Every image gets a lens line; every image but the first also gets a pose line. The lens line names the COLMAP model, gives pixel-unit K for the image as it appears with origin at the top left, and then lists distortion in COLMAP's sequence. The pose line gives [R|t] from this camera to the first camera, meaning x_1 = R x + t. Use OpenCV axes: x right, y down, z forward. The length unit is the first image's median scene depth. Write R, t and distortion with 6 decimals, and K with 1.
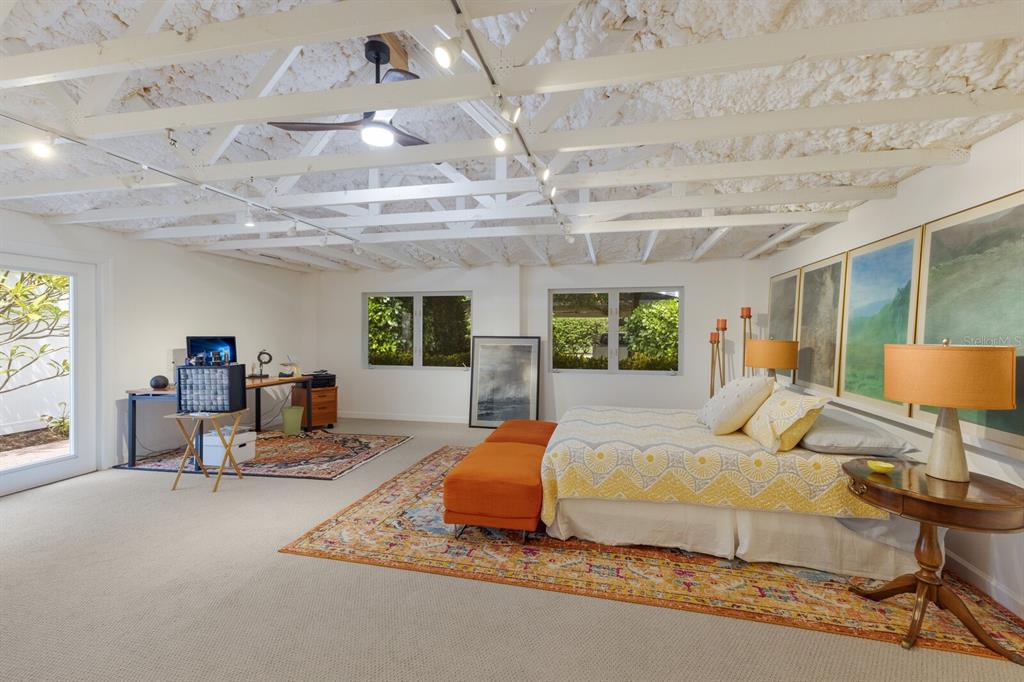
lens RADIAL K [[443.3, 0, 515.3], [0, 443.3, 338.0], [0, 0, 1]] dist [0.001903, 0.000074]
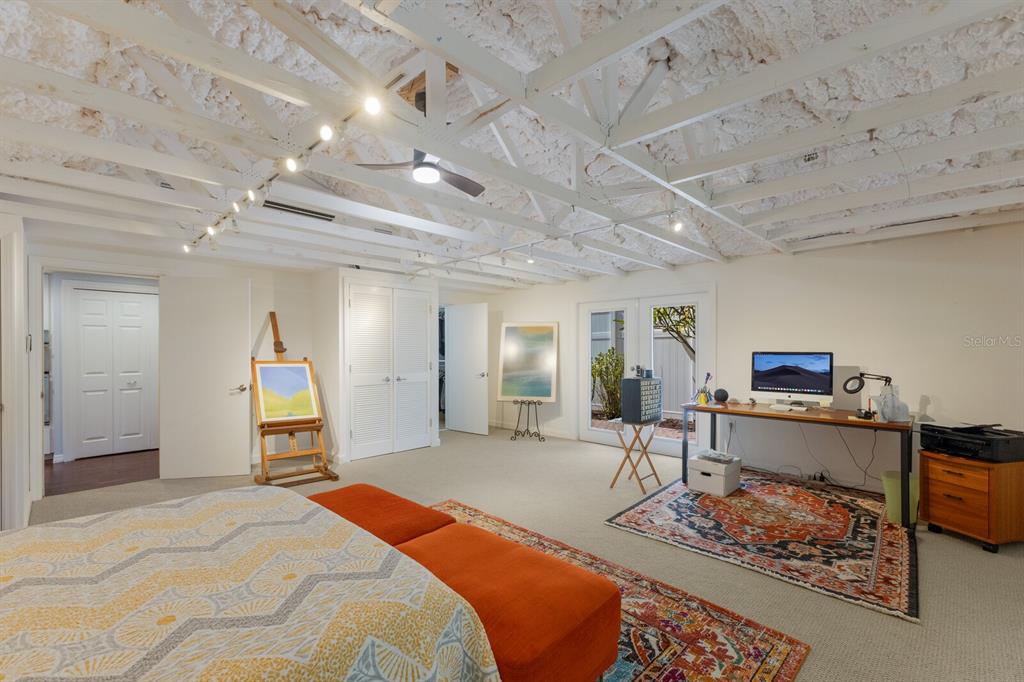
lens RADIAL K [[443.3, 0, 513.3], [0, 443.3, 345.6], [0, 0, 1]] dist [0.001903, 0.000074]
pose [[-0.523626, -0.000947, -0.851948, 0.366812], [-0.005068, 0.999985, 0.002004, -0.017440], [0.851933, 0.005367, -0.523623, 1.185365]]
